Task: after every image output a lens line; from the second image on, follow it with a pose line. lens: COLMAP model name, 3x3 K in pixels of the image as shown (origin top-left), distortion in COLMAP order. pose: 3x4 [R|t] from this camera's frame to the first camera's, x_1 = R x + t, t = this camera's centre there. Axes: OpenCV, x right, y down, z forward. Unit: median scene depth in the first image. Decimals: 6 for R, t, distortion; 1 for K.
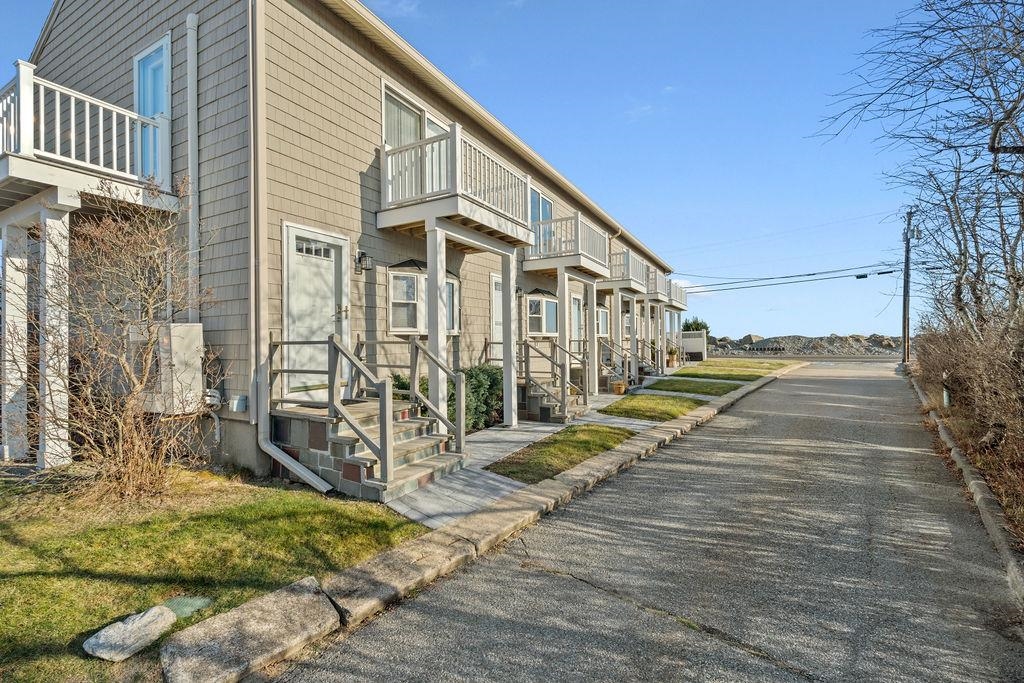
lens RADIAL K [[445.9, 0, 512.0], [0, 445.9, 341.5], [0, 0, 1]] dist [-0.012680, -0.000202]
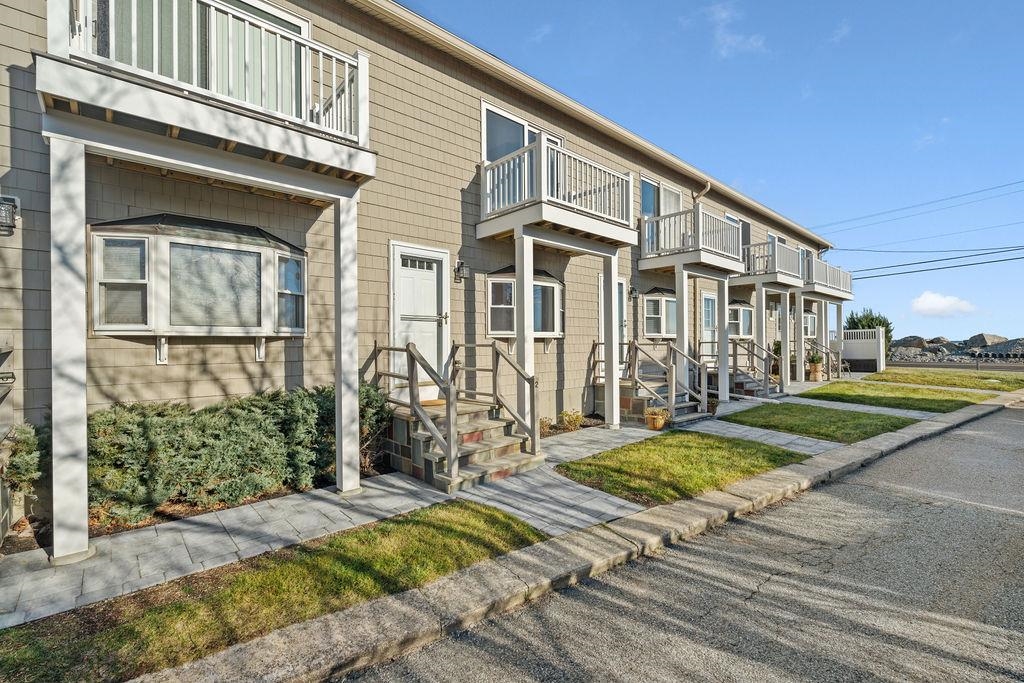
lens RADIAL K [[445.9, 0, 512.0], [0, 445.9, 341.5], [0, 0, 1]] dist [-0.012680, -0.000202]
pose [[0.942884, -0.014072, -0.332824, 0.142139], [0.006661, 0.999704, -0.023399, 0.009011], [0.333055, 0.019846, 0.942699, 0.204016]]
